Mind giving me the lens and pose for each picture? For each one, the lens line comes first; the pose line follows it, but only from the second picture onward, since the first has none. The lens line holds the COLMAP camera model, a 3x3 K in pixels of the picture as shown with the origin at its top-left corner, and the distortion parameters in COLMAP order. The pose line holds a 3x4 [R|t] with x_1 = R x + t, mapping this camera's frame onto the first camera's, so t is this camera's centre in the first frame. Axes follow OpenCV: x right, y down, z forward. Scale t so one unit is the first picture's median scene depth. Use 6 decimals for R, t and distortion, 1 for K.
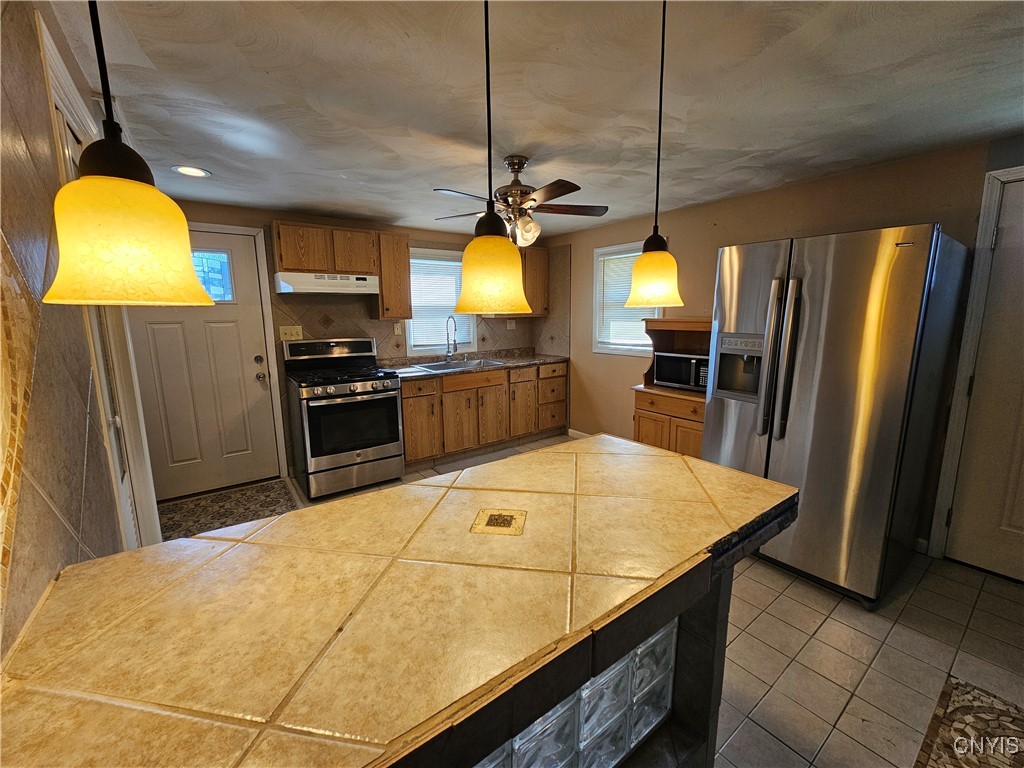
lens RADIAL K [[419.0, 0, 514.9], [0, 419.0, 381.9], [0, 0, 1]] dist [-0.000959, 0.000833]
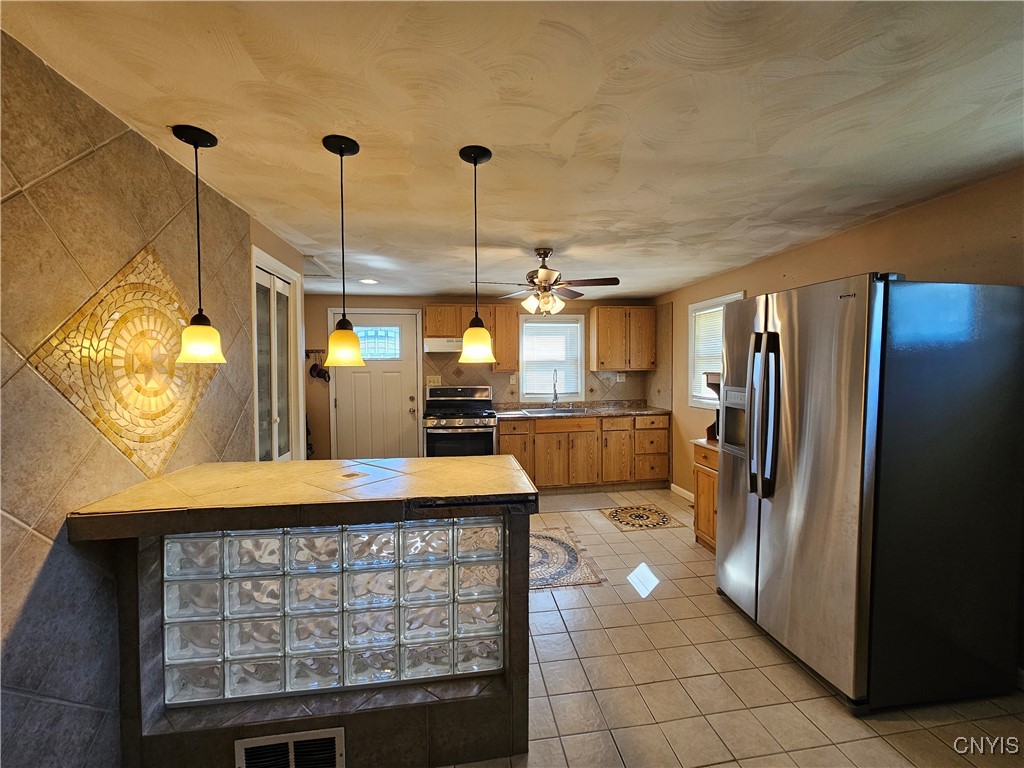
lens RADIAL K [[419.0, 0, 513.7], [0, 419.0, 382.3], [0, 0, 1]] dist [-0.000959, 0.000833]
pose [[0.879379, 0.019104, -0.475739, 0.365886], [-0.079126, 0.991164, -0.106459, 0.015034], [0.469502, 0.131261, 0.873120, -0.085524]]
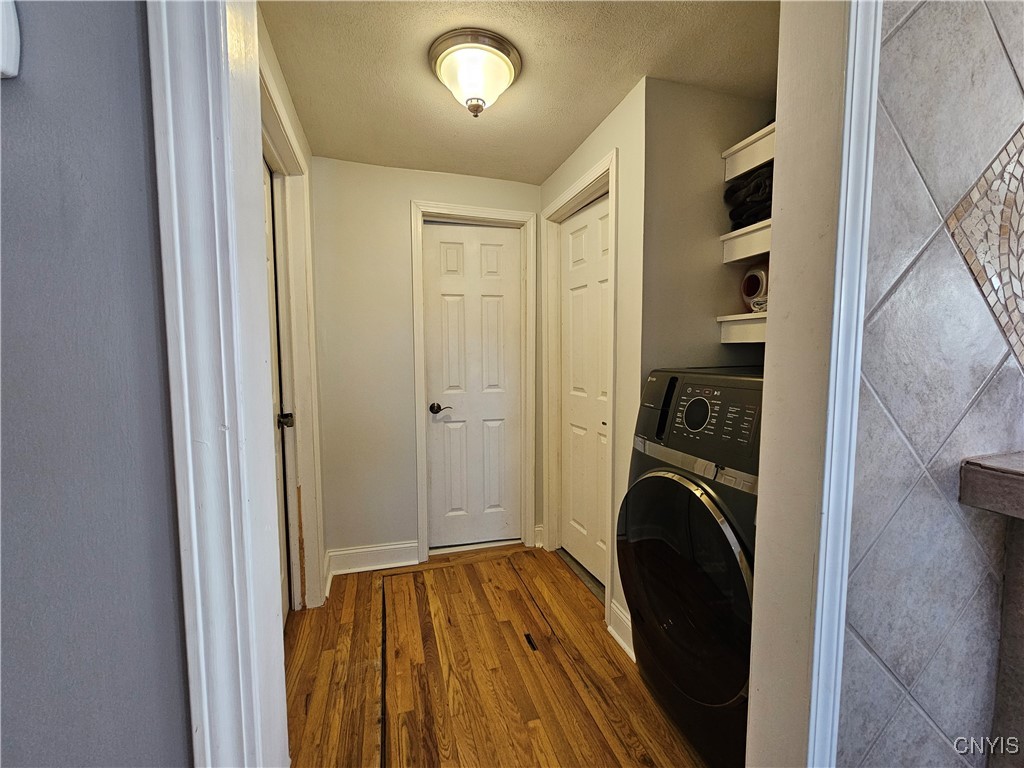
lens RADIAL K [[419.0, 0, 512.6], [0, 419.0, 376.8], [0, 0, 1]] dist [-0.000959, 0.000833]
pose [[-0.336328, 0.075195, -0.938738, 0.173970], [-0.141940, 0.981373, 0.129464, 0.075317], [0.930987, 0.176787, -0.319390, -0.107709]]
